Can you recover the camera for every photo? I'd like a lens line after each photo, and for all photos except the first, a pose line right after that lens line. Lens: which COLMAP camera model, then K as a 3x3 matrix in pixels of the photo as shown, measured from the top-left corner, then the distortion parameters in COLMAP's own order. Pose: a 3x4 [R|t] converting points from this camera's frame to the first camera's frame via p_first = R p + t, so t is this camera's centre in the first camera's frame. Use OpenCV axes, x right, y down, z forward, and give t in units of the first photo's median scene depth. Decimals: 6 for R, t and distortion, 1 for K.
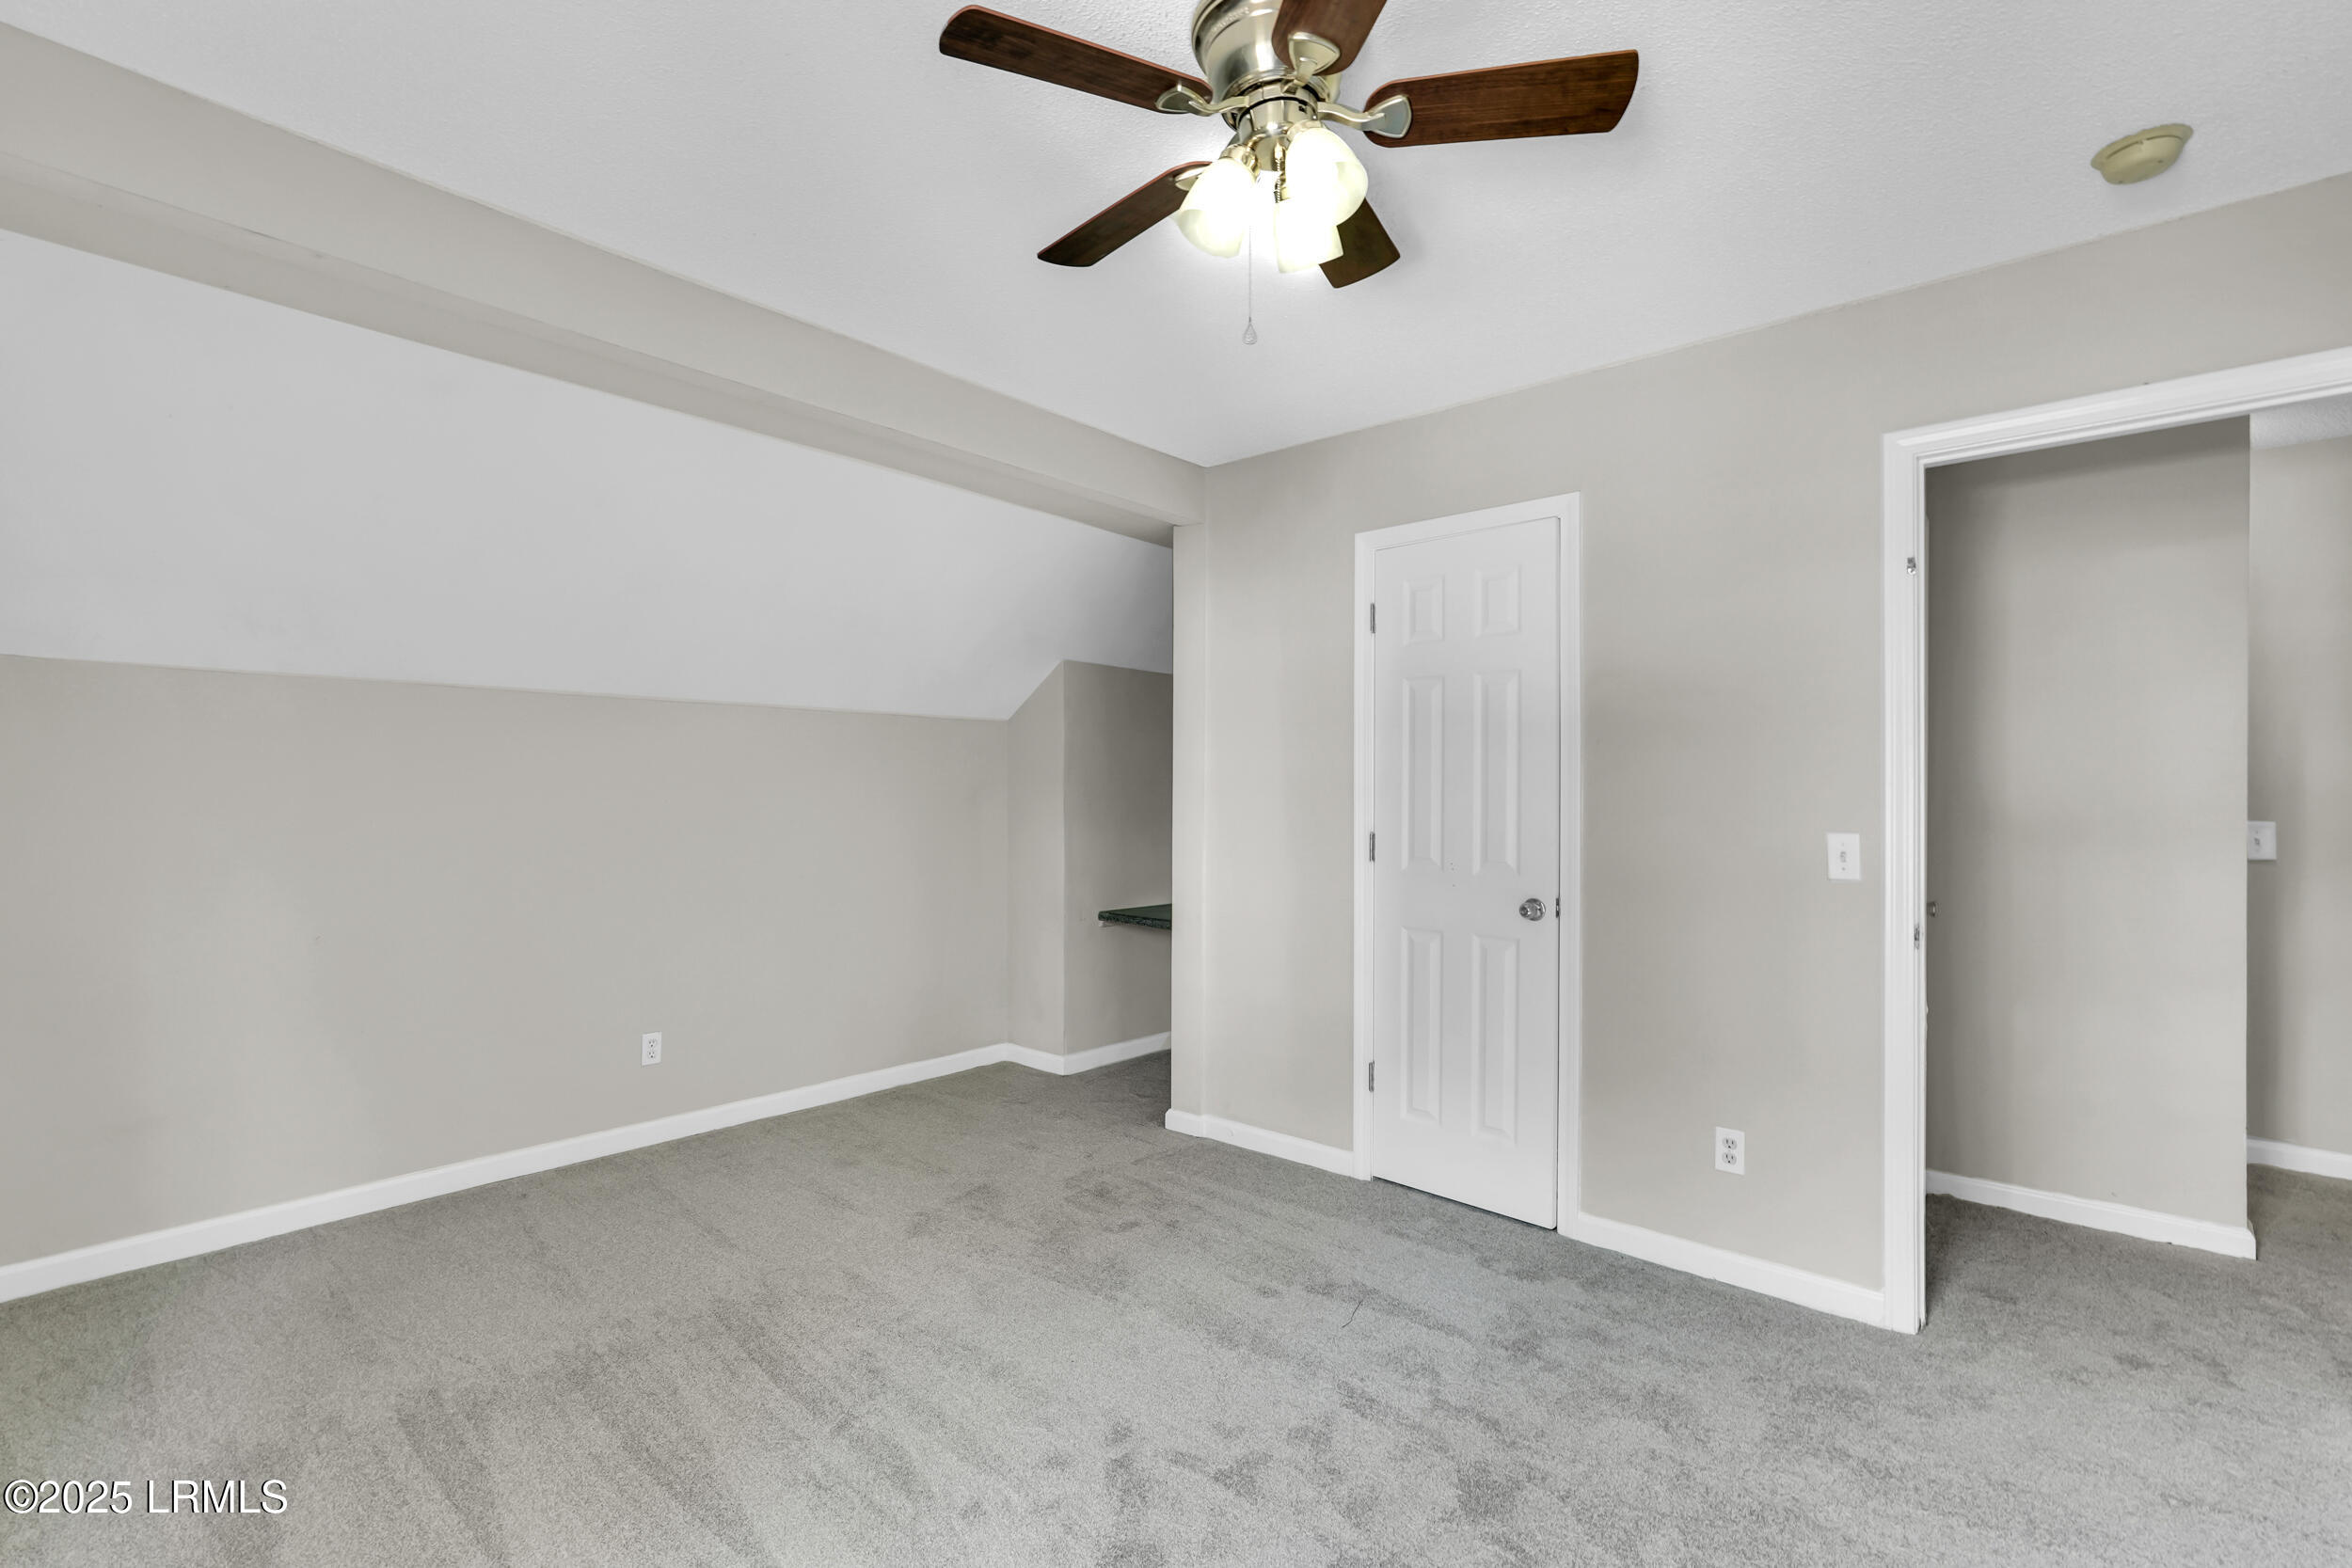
lens RADIAL K [[1054.1, 0, 1174.5], [0, 1054.1, 791.2], [0, 0, 1]] dist [-0.004817, 0.004300]
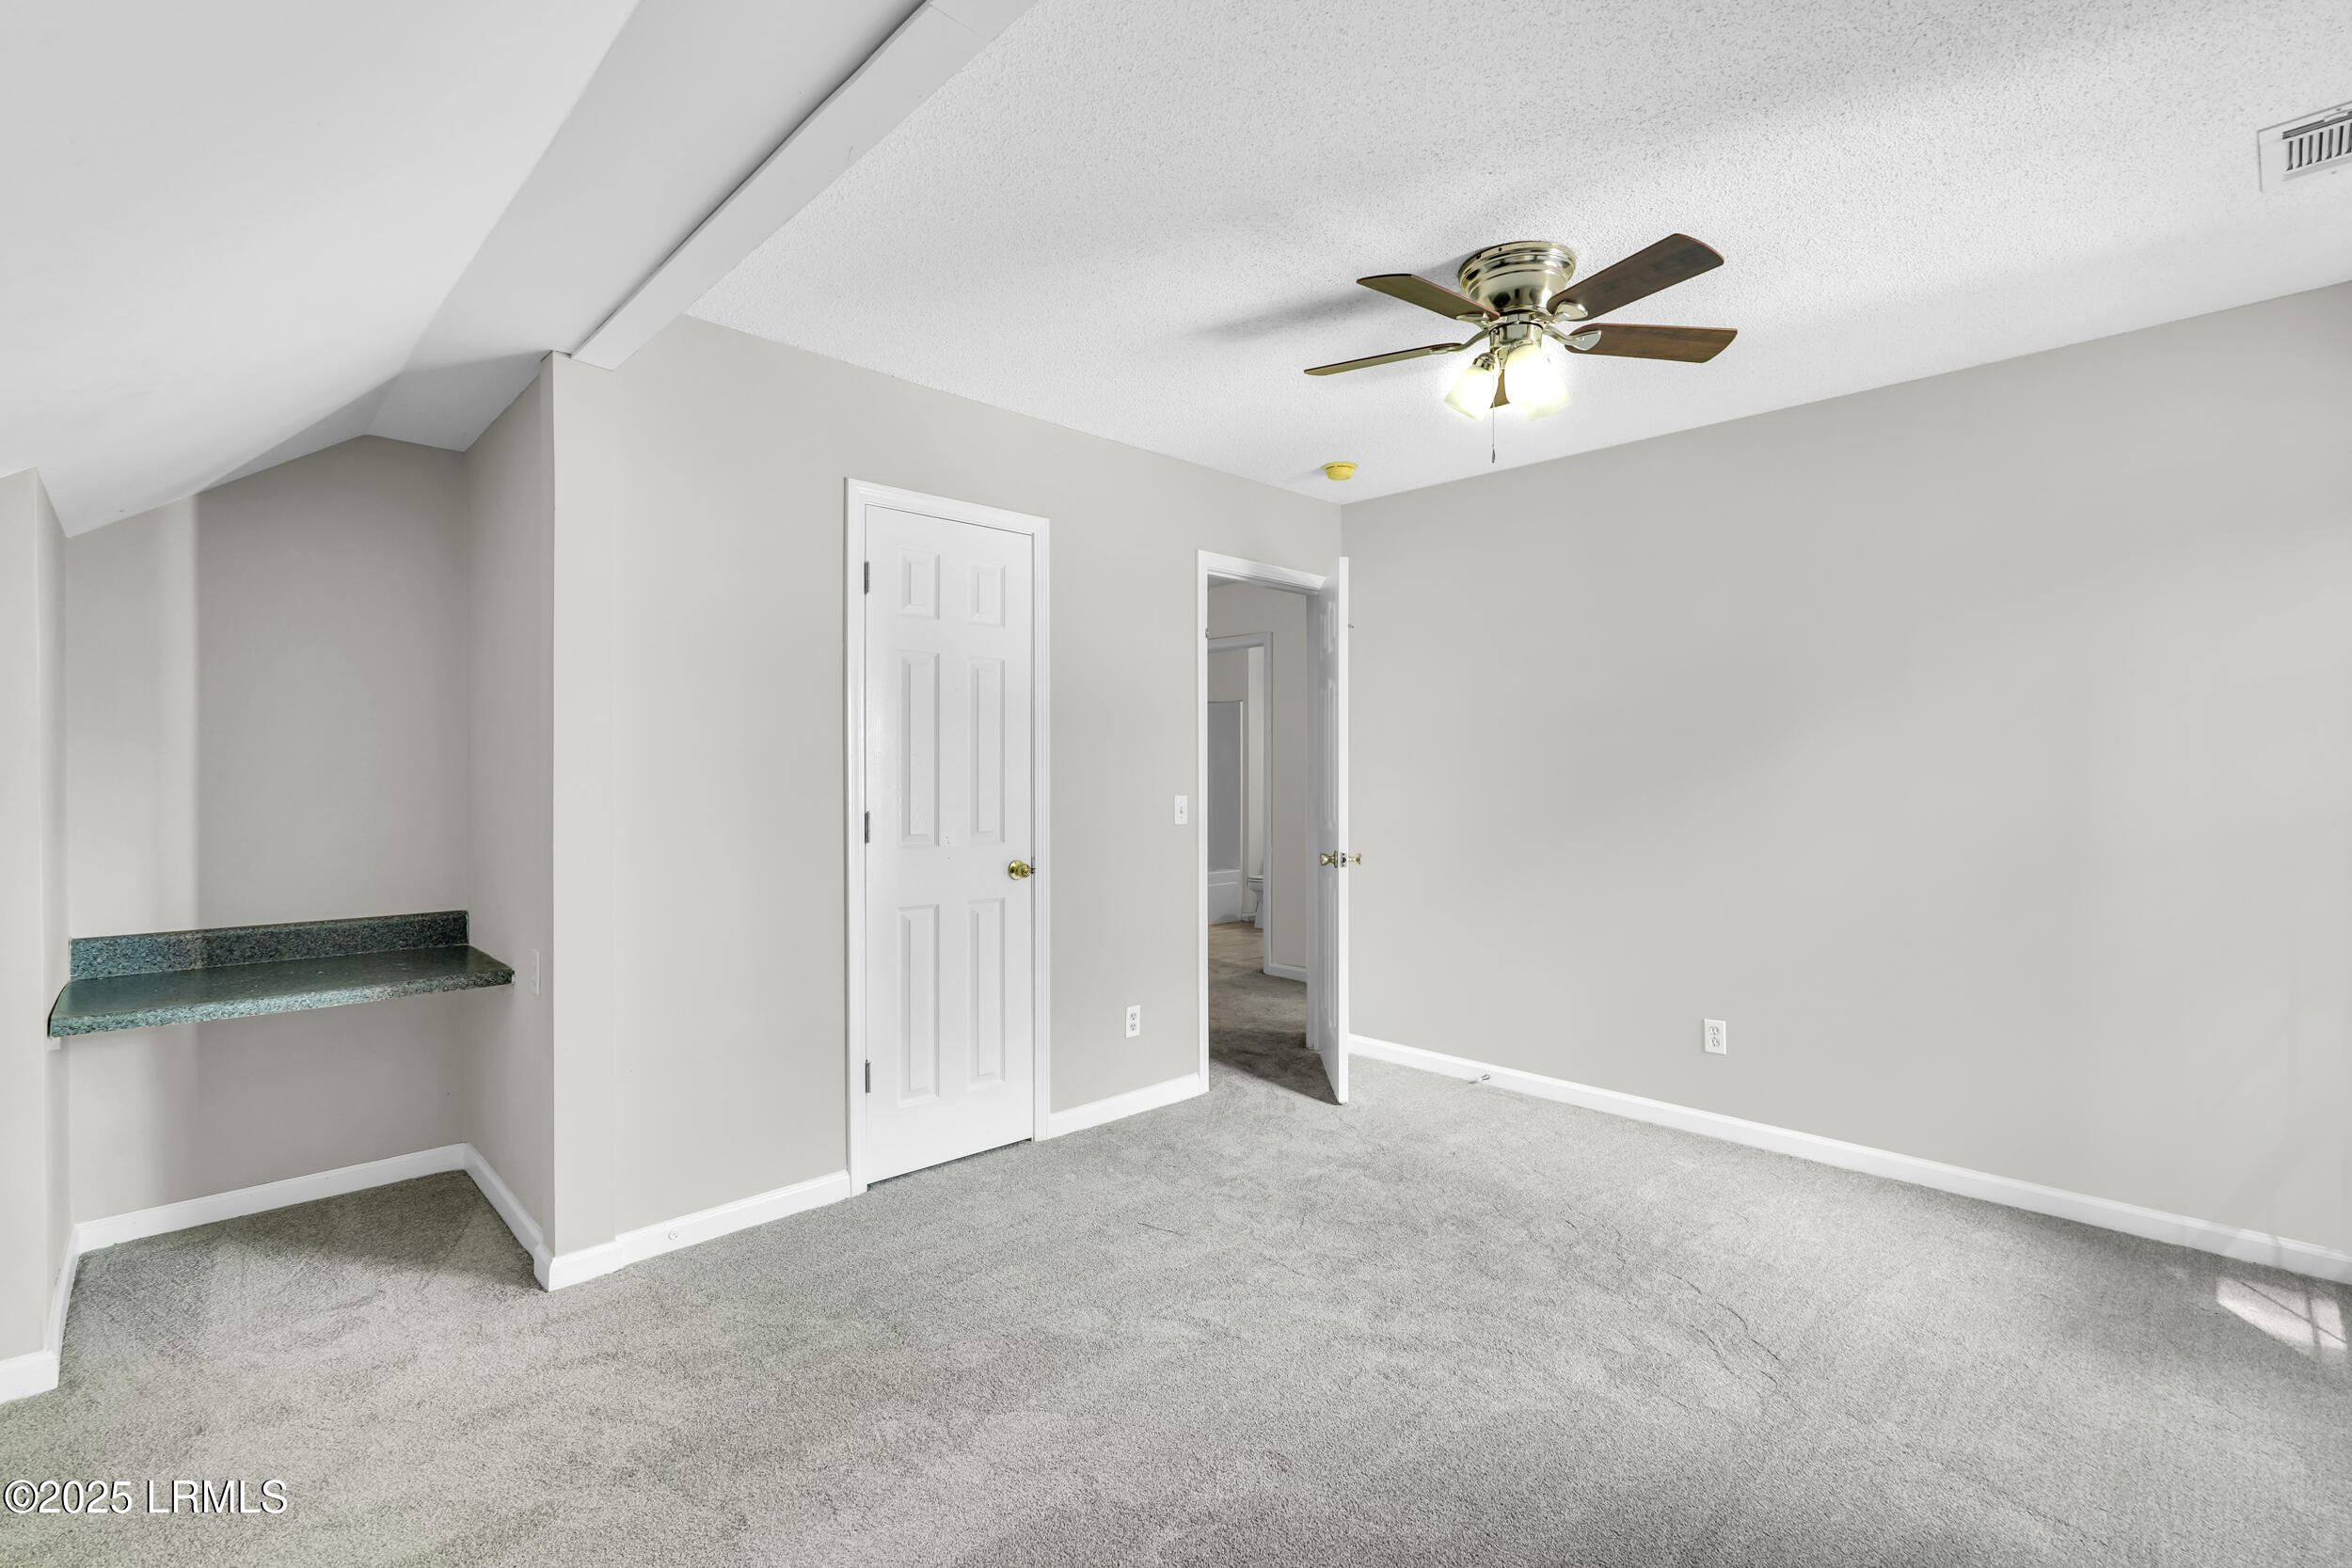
lens RADIAL K [[1054.1, 0, 1174.5], [0, 1054.1, 791.2], [0, 0, 1]] dist [-0.004817, 0.004300]
pose [[0.086349, -0.018417, 0.996095, -0.785234], [-0.004777, 0.999810, 0.018900, 0.003147], [-0.996253, -0.006390, 0.086245, 0.733813]]
